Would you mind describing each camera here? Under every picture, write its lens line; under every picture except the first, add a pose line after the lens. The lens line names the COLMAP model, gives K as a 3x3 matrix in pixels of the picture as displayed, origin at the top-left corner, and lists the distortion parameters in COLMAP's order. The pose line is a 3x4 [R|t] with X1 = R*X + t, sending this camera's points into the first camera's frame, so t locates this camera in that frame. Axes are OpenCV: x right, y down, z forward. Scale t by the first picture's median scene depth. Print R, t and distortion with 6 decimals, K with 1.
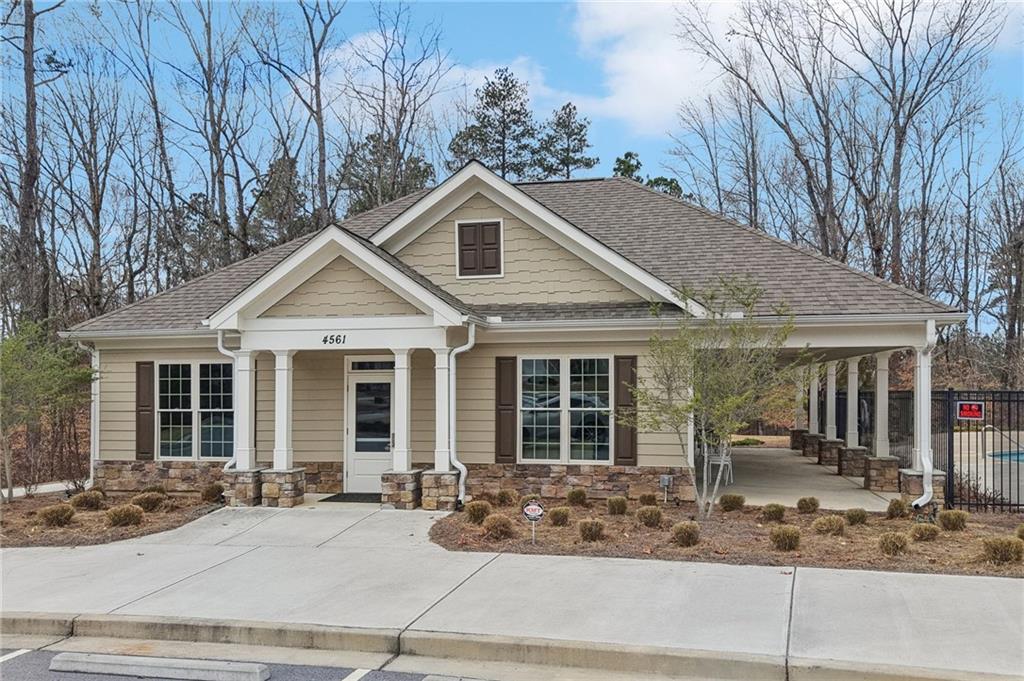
lens RADIAL K [[843.7, 0, 510.9], [0, 843.7, 389.5], [0, 0, 1]] dist [0.004935, -0.007043]
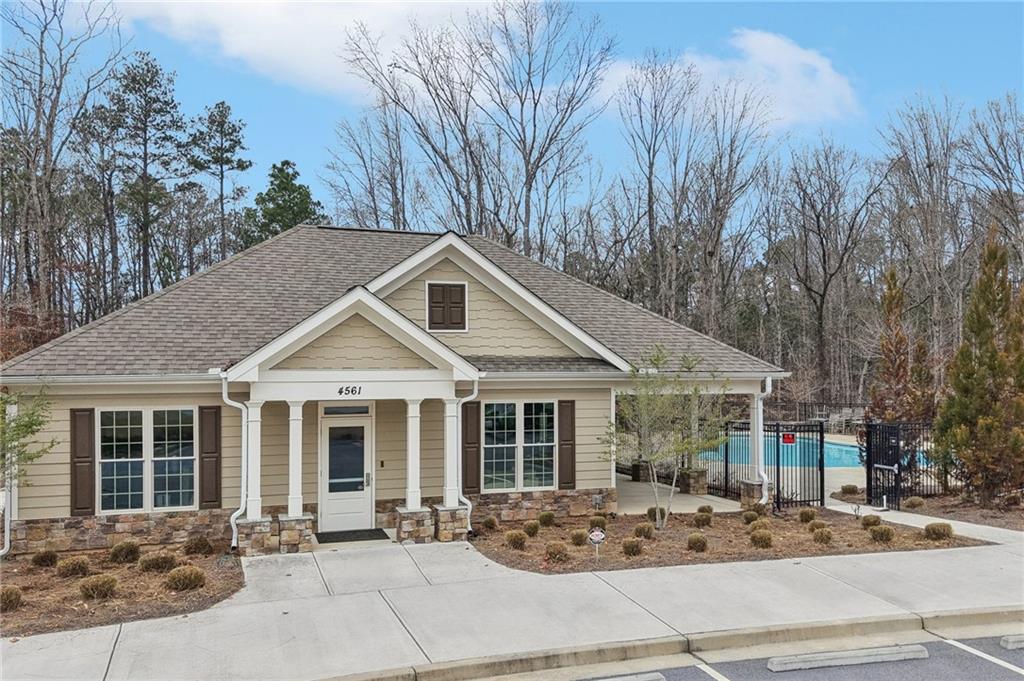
lens RADIAL K [[843.7, 0, 510.9], [0, 843.7, 389.5], [0, 0, 1]] dist [0.004935, -0.007043]
pose [[0.870987, -0.008757, 0.491228, -0.530588], [0.005437, 0.999952, 0.008185, -0.065417], [-0.491276, -0.004458, 0.870992, -0.030756]]
